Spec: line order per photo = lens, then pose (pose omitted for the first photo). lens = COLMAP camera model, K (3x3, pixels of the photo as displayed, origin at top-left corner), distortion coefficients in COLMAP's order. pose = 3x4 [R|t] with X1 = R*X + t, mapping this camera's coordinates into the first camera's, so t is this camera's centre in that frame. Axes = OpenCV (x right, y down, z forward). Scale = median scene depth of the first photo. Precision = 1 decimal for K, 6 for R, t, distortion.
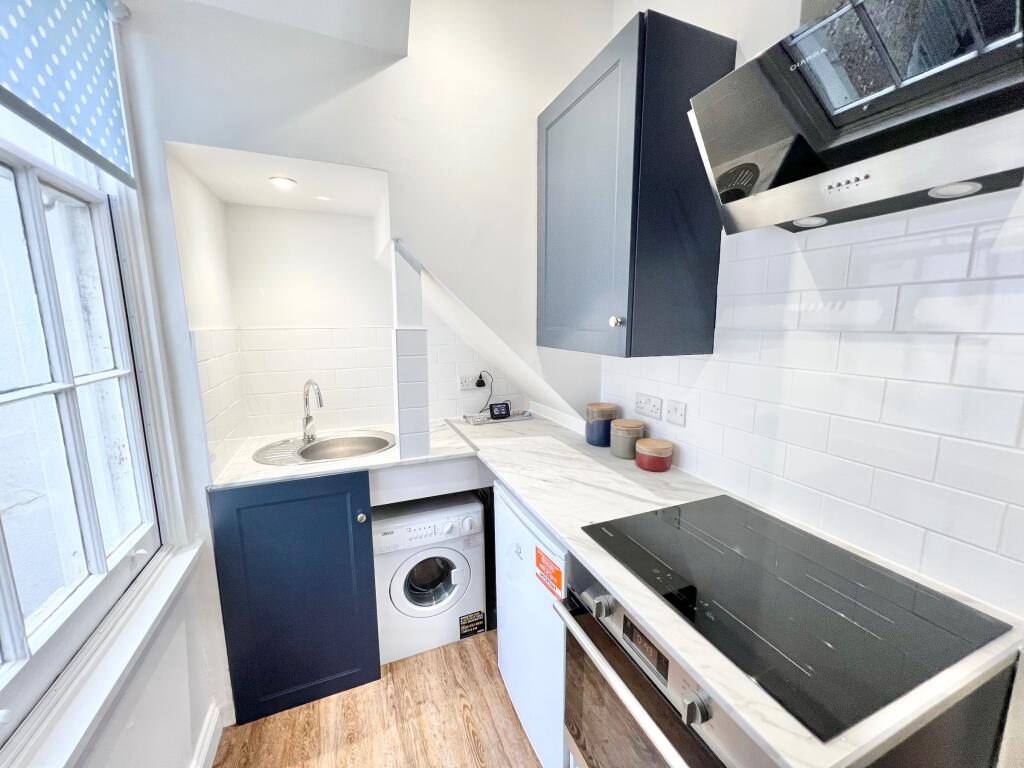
lens RADIAL K [[406.3, 0, 511.7], [0, 406.3, 383.0], [0, 0, 1]] dist [0.003077, 0.000199]
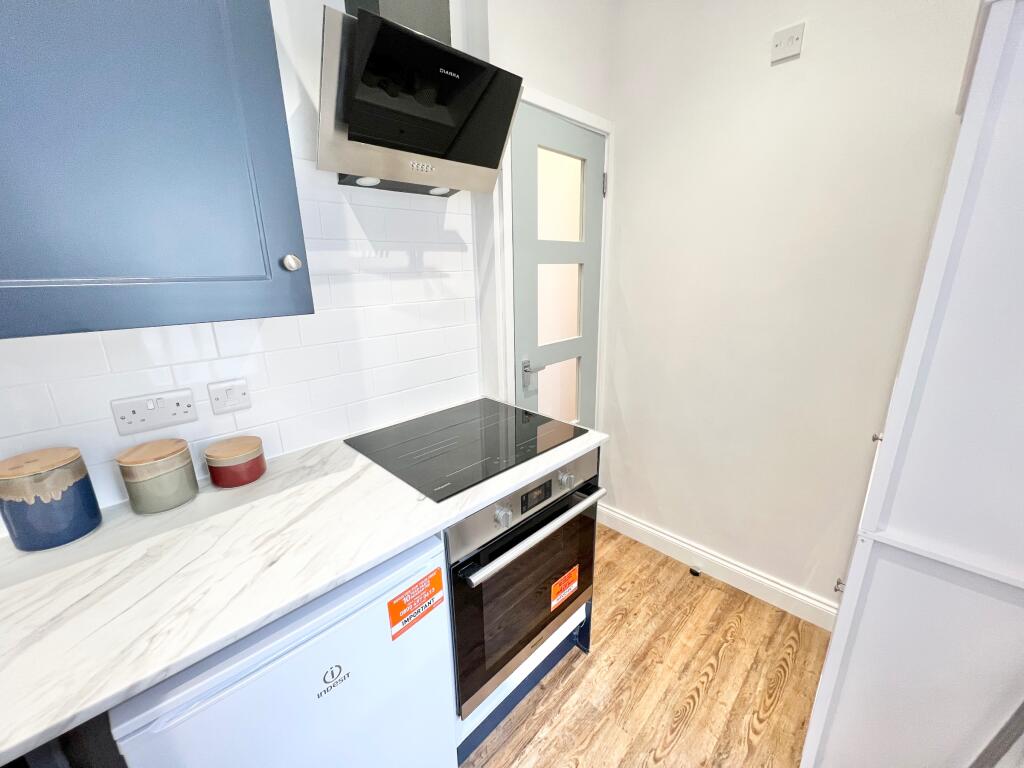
lens RADIAL K [[406.3, 0, 509.7], [0, 406.3, 386.5], [0, 0, 1]] dist [0.003077, 0.000199]
pose [[-0.382722, -0.243234, 0.891269, -0.475201], [0.160929, 0.932419, 0.323569, -0.106951], [-0.909739, 0.267268, -0.317714, 0.835927]]
